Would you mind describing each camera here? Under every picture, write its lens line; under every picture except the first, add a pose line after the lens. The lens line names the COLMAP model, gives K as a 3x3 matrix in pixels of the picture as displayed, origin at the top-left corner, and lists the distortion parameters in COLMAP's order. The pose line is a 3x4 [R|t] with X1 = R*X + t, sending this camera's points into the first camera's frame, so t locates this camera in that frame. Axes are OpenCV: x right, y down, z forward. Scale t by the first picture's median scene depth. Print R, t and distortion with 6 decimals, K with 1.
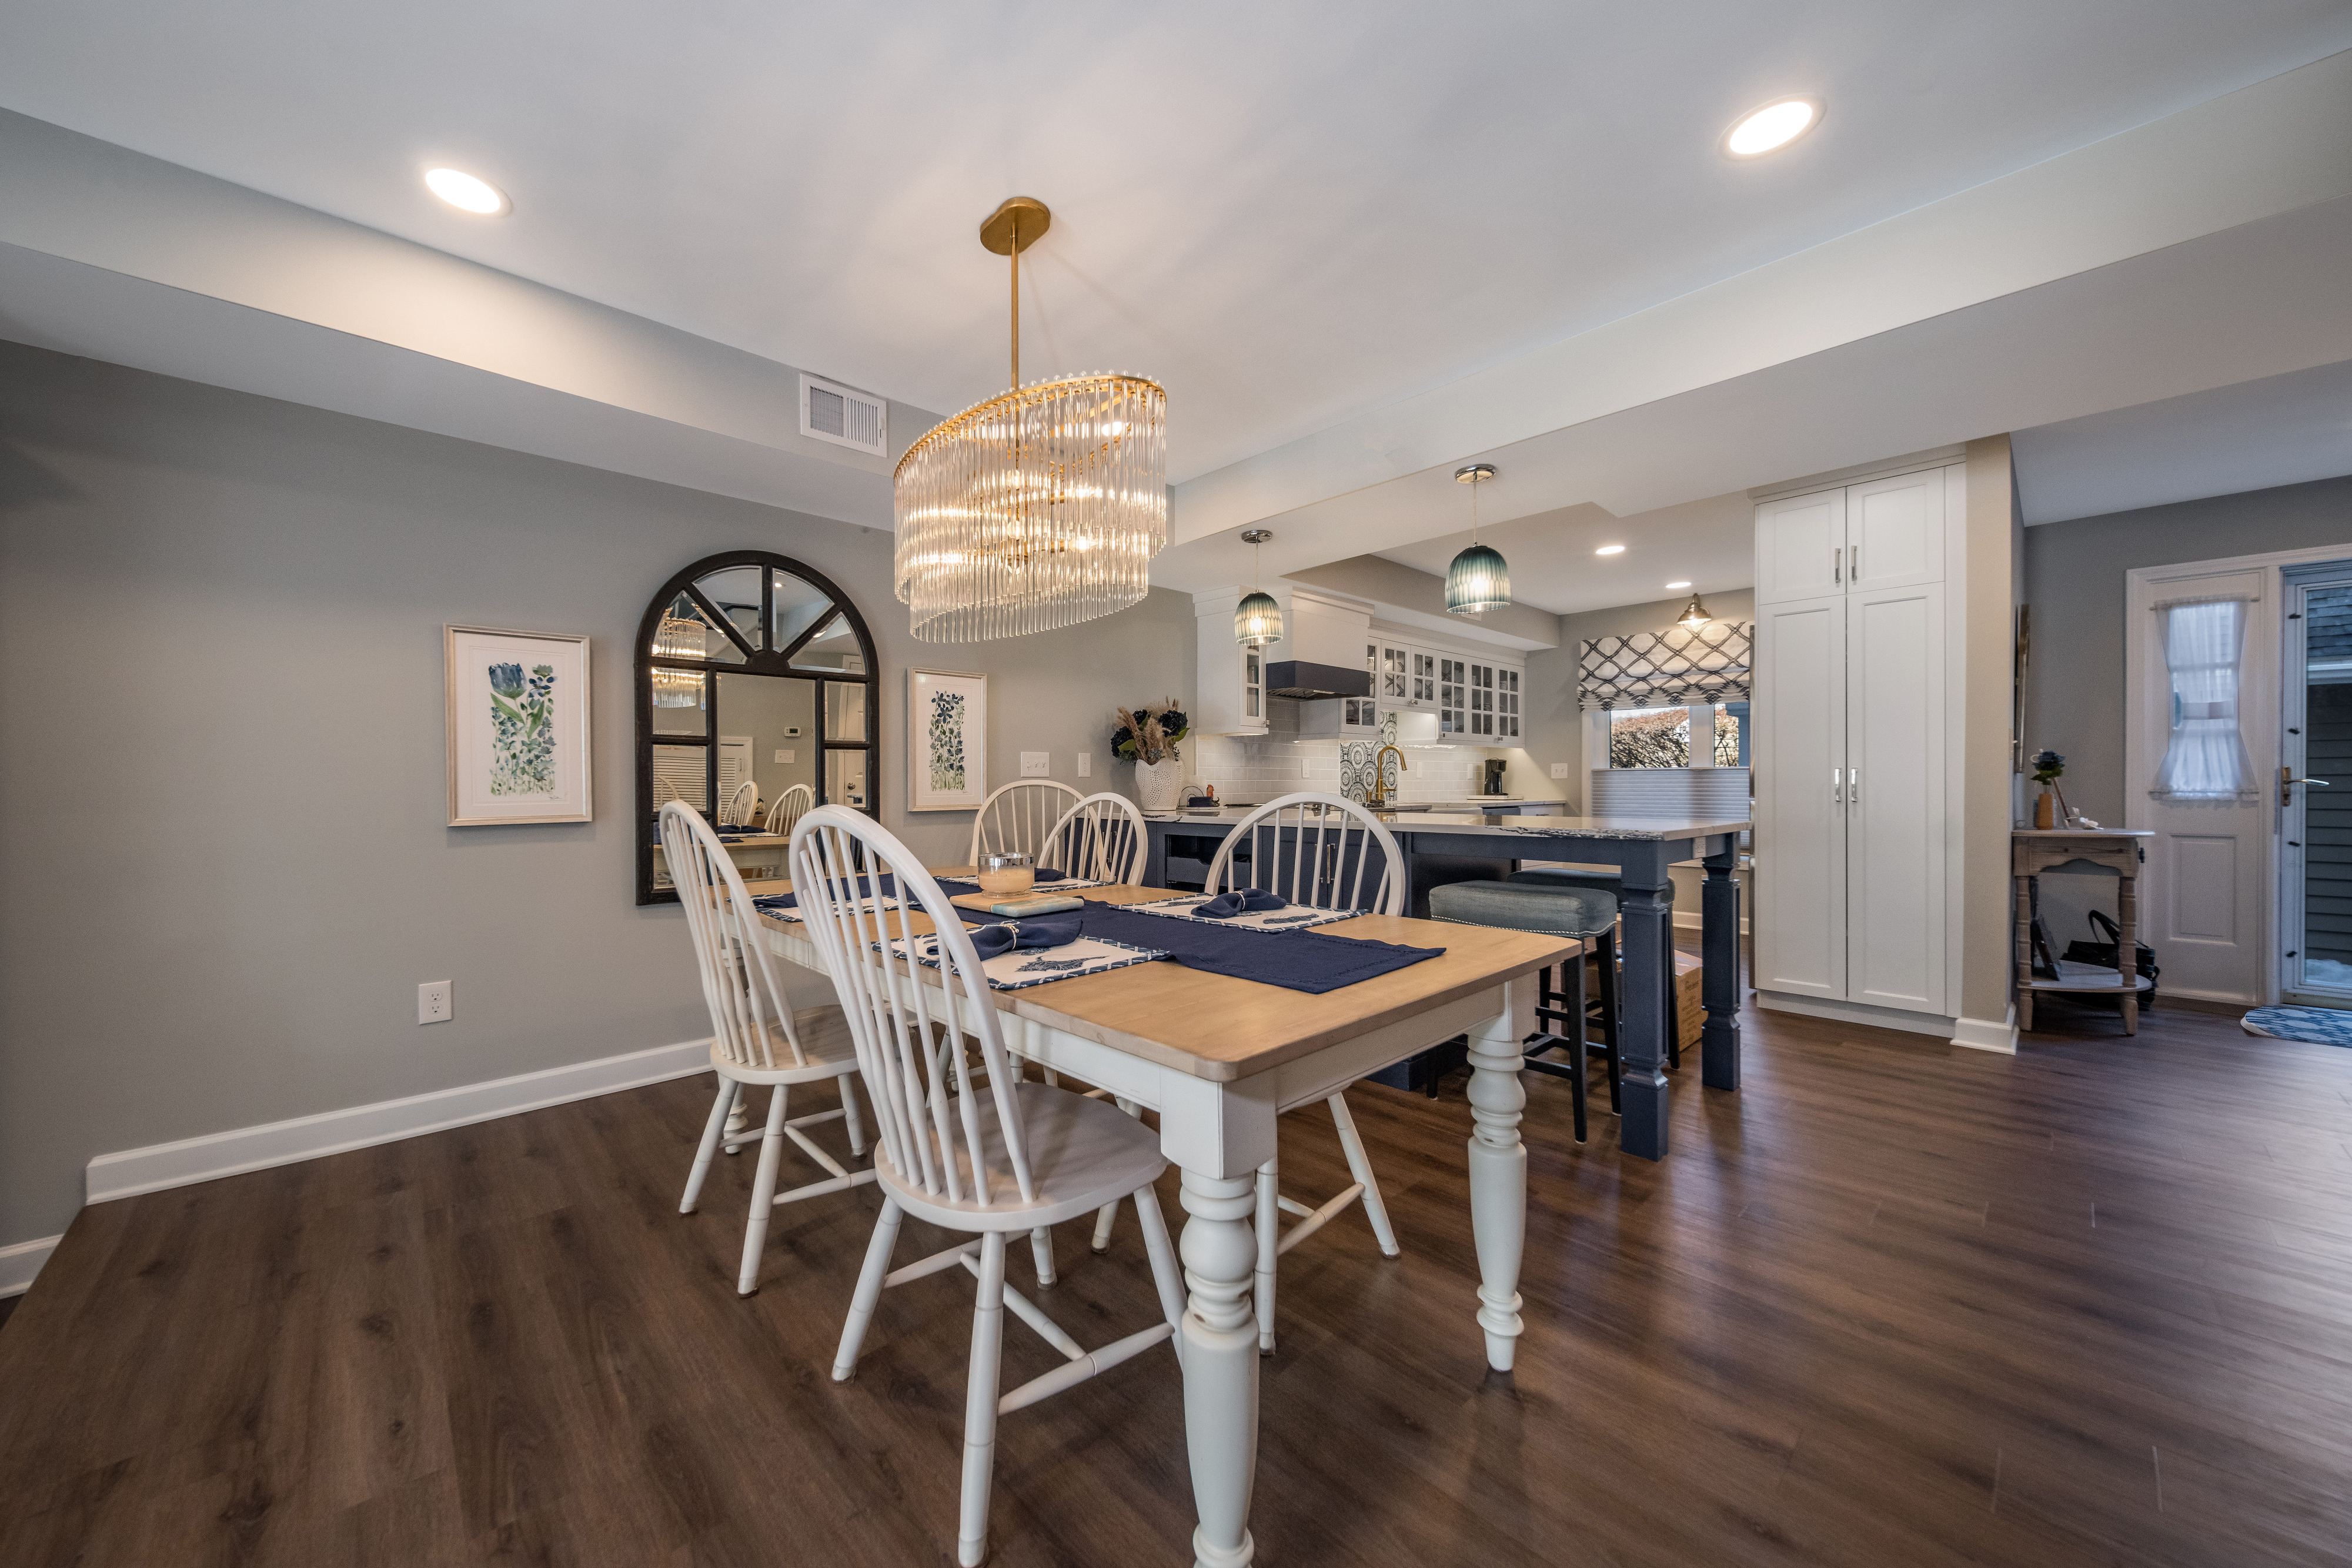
lens RADIAL K [[842.8, 0, 1111.5], [0, 842.8, 781.3], [0, 0, 1]] dist [0.001046, -0.001815]
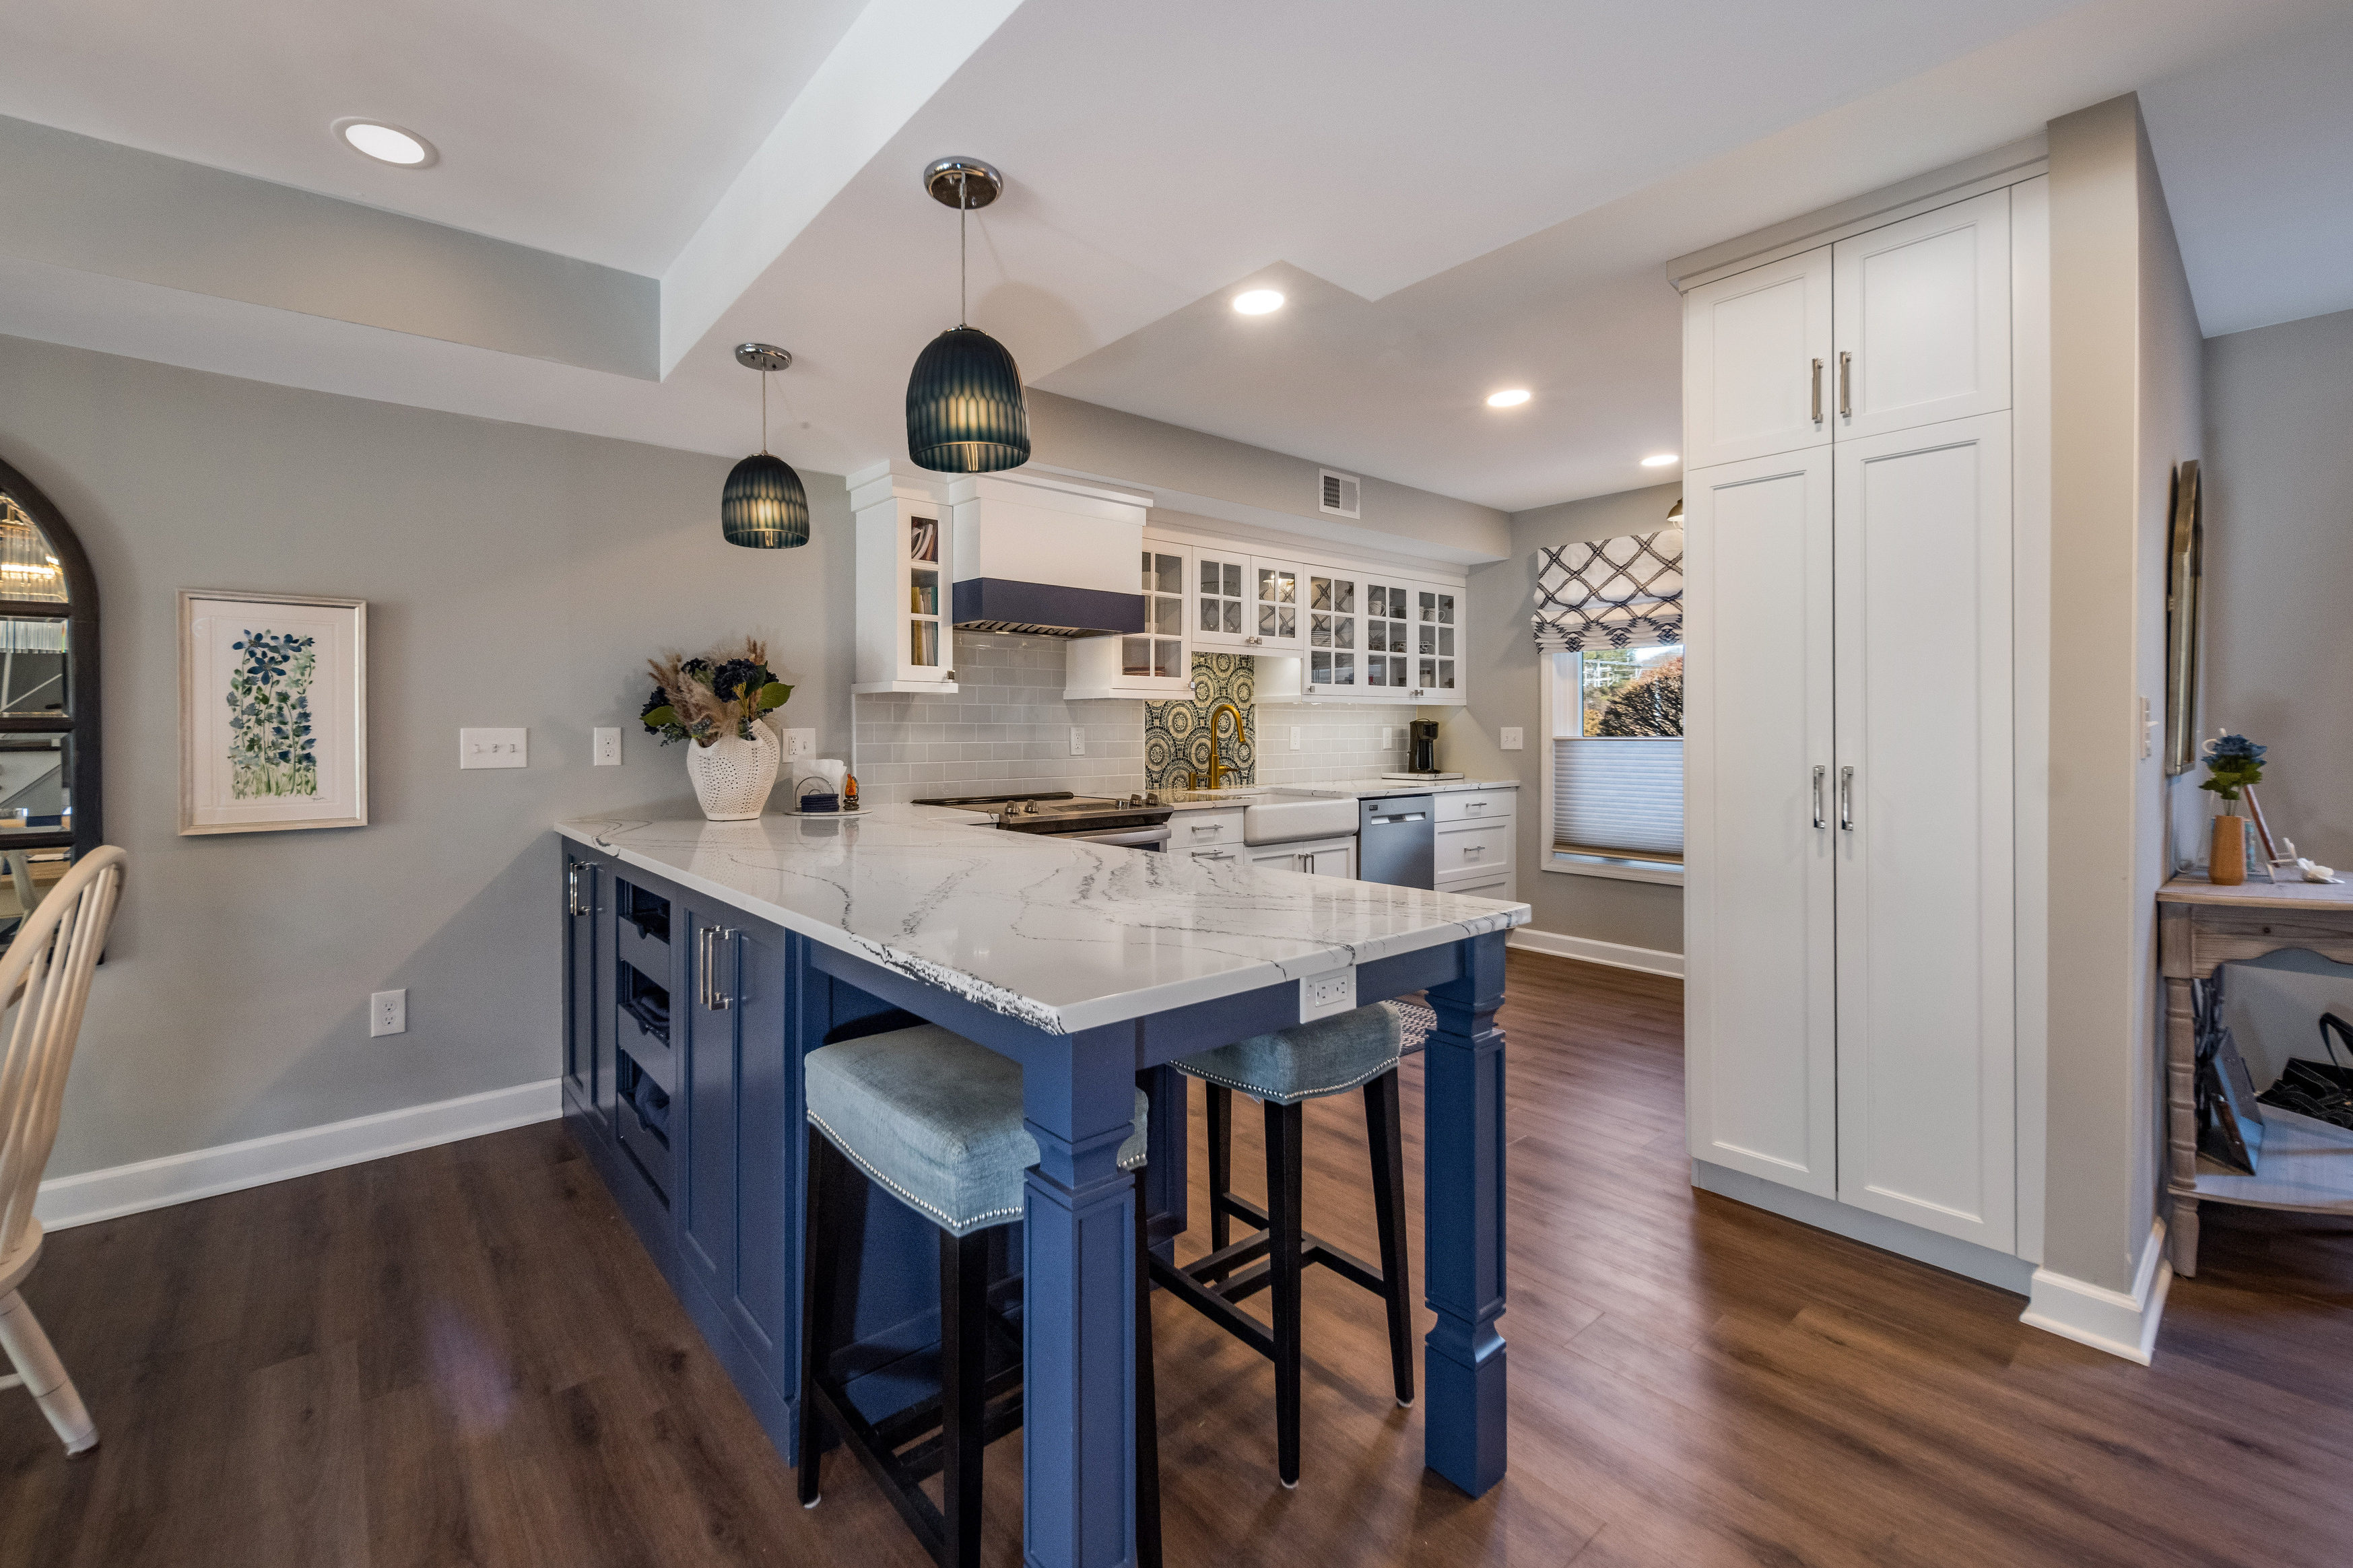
lens RADIAL K [[966.2, 0, 1095.0], [0, 966.2, 722.5], [0, 0, 1]] dist [-0.000337, -0.000398]
pose [[0.998770, 0.000748, -0.049584, 0.342577], [-0.000924, 0.999993, -0.003545, -0.032675], [0.049581, 0.003586, 0.998764, 0.286187]]
